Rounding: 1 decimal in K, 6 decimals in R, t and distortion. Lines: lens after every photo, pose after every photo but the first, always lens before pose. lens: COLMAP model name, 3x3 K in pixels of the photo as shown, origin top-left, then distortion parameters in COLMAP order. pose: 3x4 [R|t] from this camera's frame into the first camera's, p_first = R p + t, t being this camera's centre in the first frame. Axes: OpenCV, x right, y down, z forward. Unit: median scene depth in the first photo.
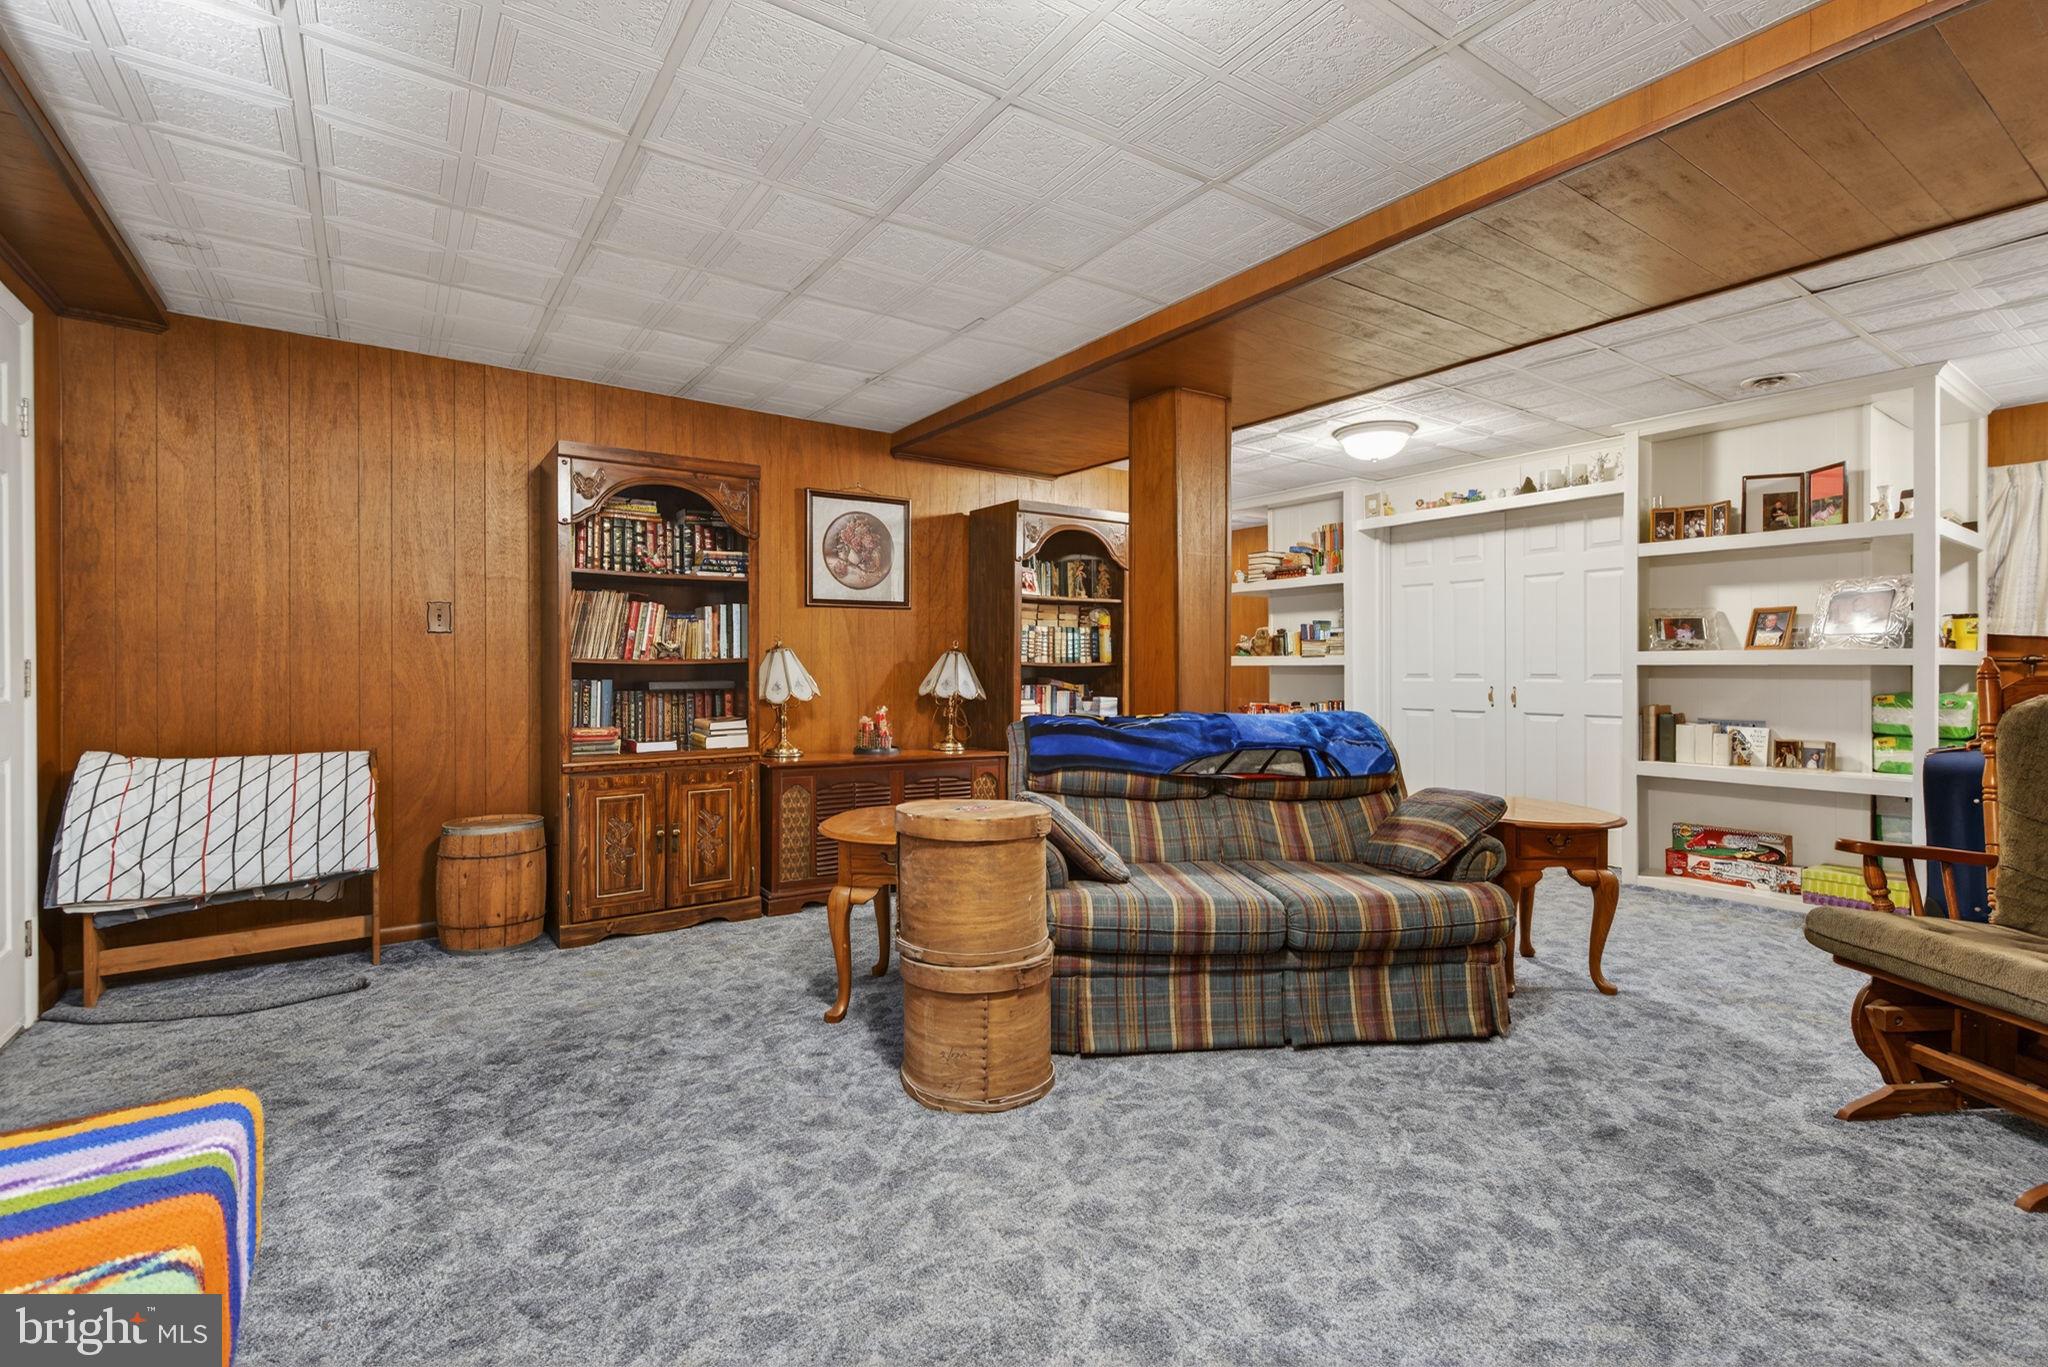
lens RADIAL K [[932.7, 0, 1026.8], [0, 932.7, 674.7], [0, 0, 1]] dist [-0.000524, -0.000109]
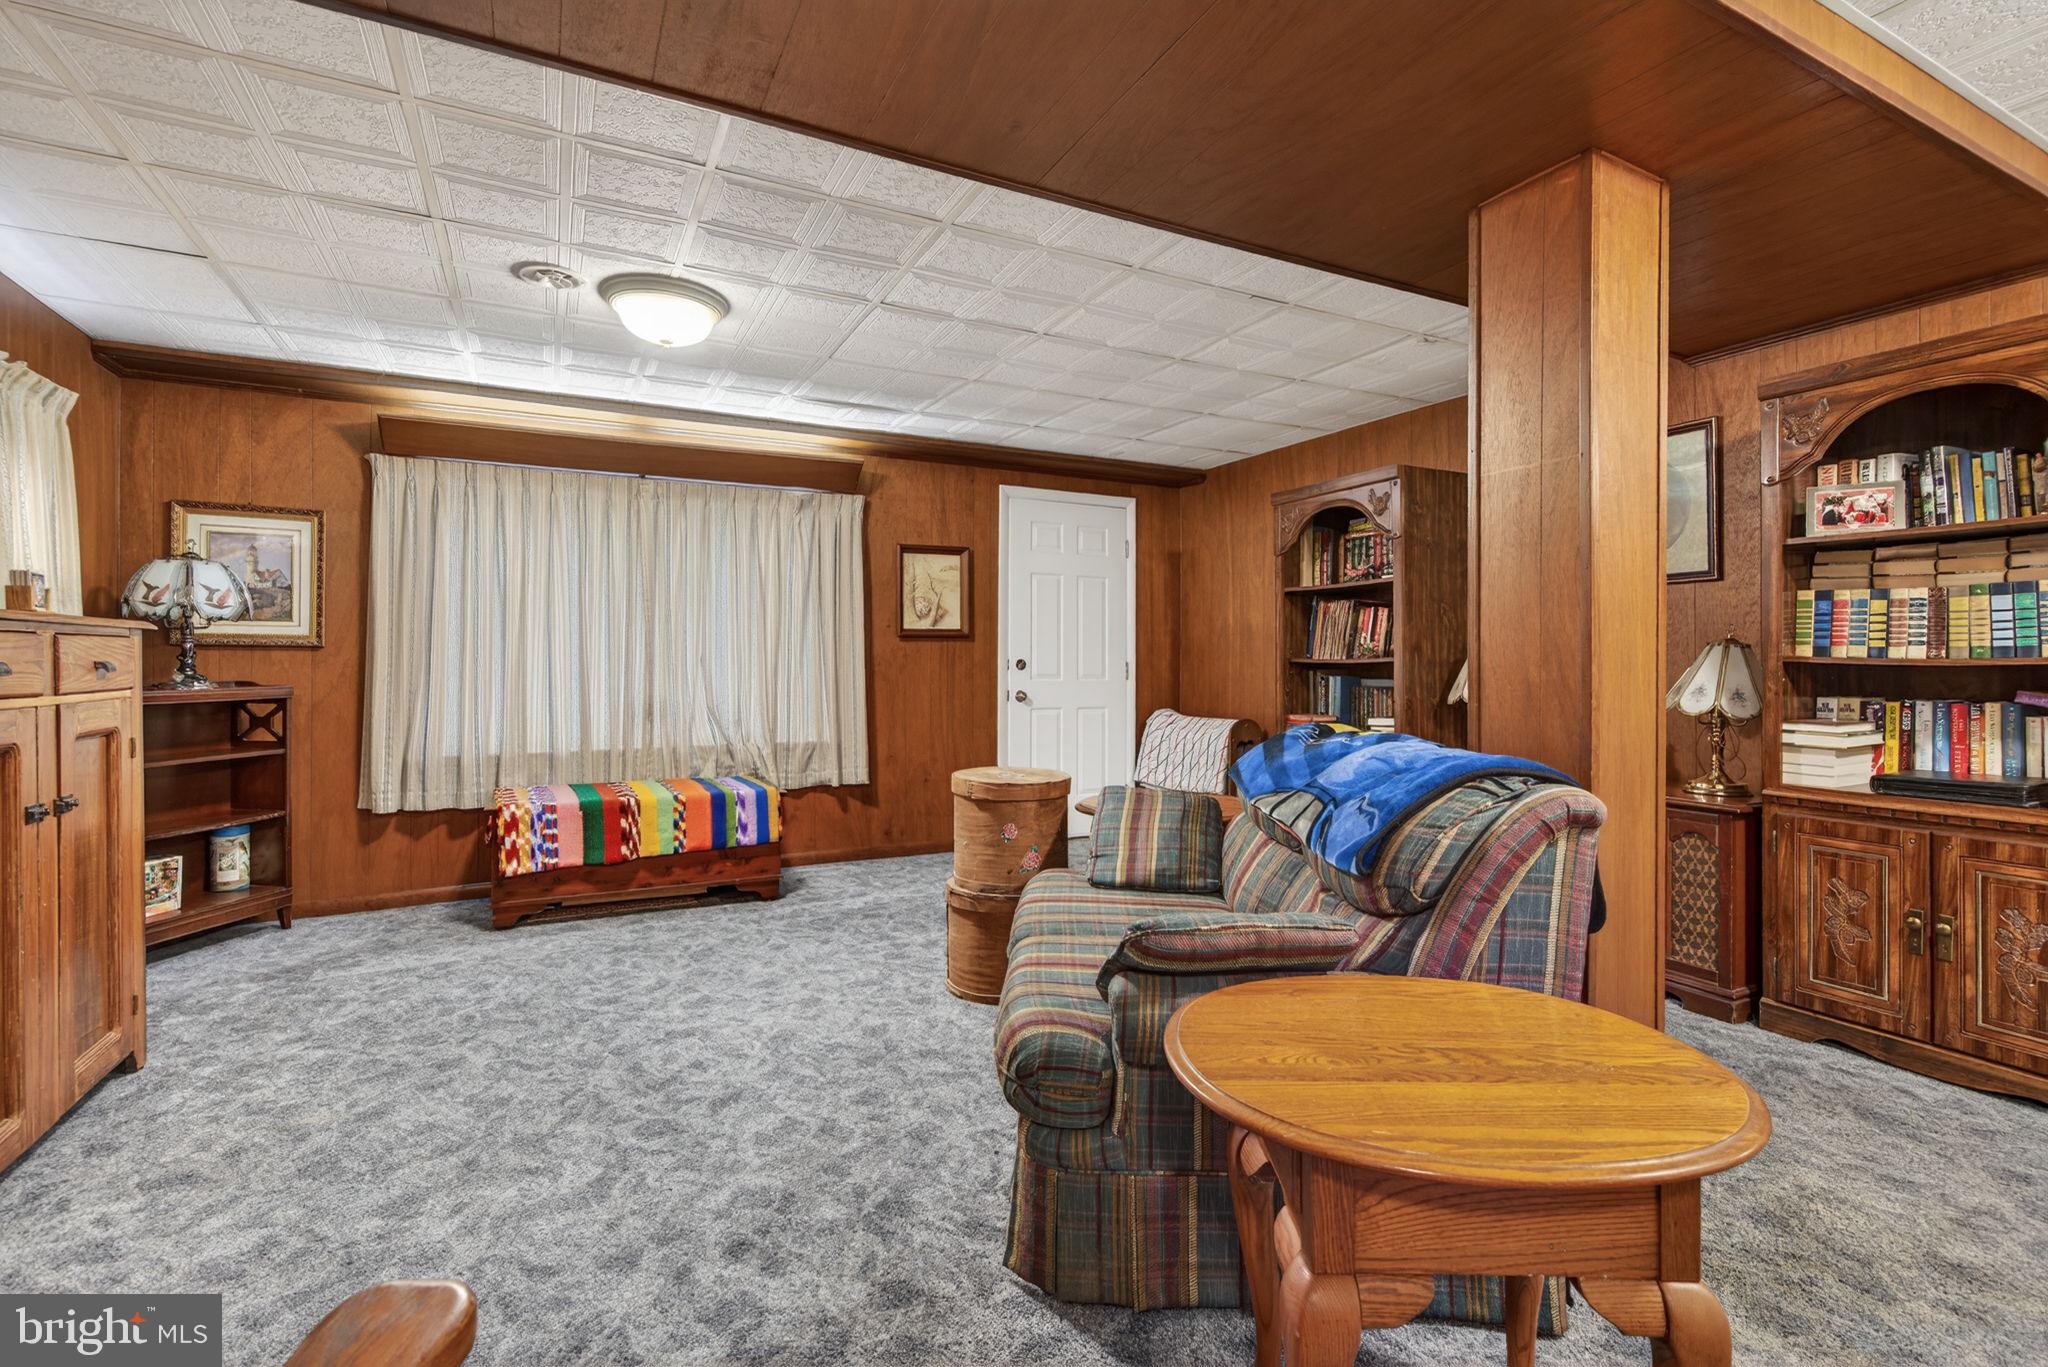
lens RADIAL K [[932.7, 0, 1027.8], [0, 932.7, 663.9], [0, 0, 1]] dist [-0.000524, -0.000109]
pose [[-0.127325, -0.002388, -0.991858, 0.834571], [-0.010574, 0.999944, -0.001050, -0.005039], [0.991805, 0.010354, -0.127343, 0.812477]]
